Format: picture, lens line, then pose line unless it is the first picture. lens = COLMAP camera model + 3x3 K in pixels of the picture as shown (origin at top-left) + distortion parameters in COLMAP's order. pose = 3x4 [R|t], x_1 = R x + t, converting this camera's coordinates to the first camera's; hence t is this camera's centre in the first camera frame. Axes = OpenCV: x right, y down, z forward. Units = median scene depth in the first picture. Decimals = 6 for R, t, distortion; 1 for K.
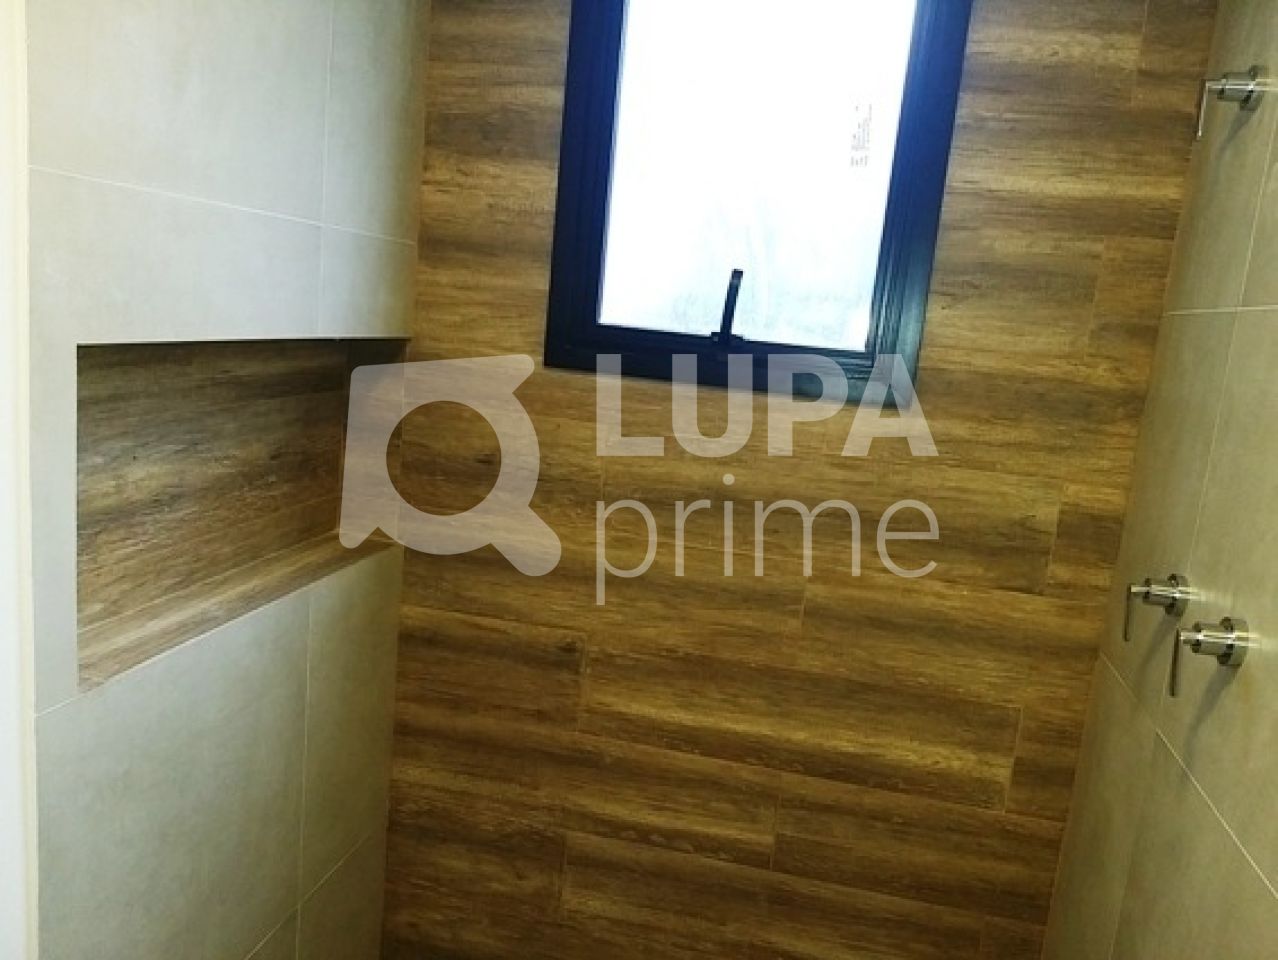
lens RADIAL K [[1029.3, 0, 638.8], [0, 1029.3, 474.8], [0, 0, 1]] dist [0.005648, -0.017708]
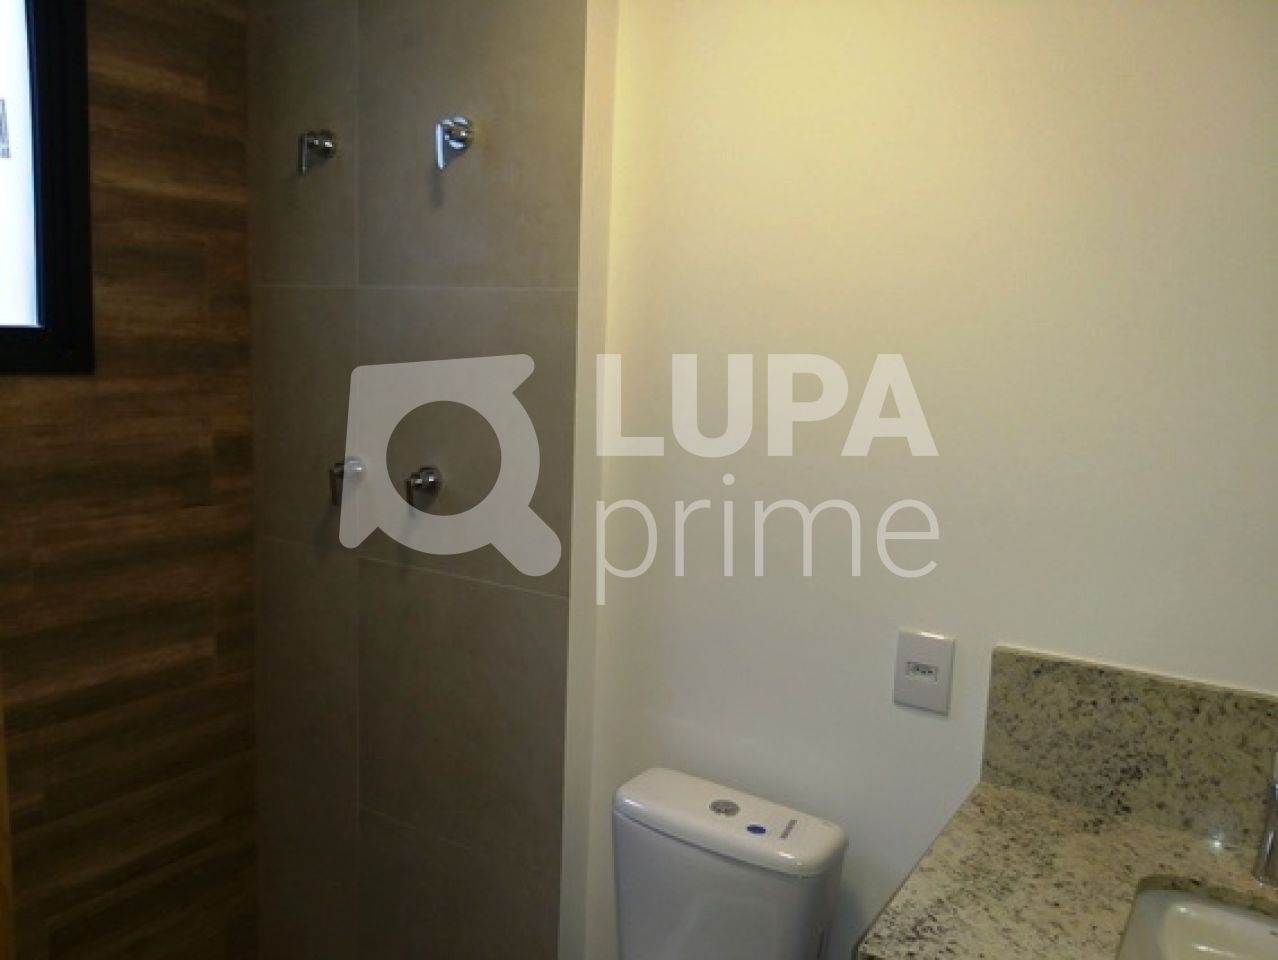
lens RADIAL K [[1029.3, 0, 636.9], [0, 1029.3, 482.3], [0, 0, 1]] dist [0.005648, -0.017708]
pose [[0.351776, -0.209131, 0.912424, -0.613370], [0.157802, 0.974023, 0.162411, -0.038568], [-0.922688, 0.086851, 0.375639, 0.010065]]
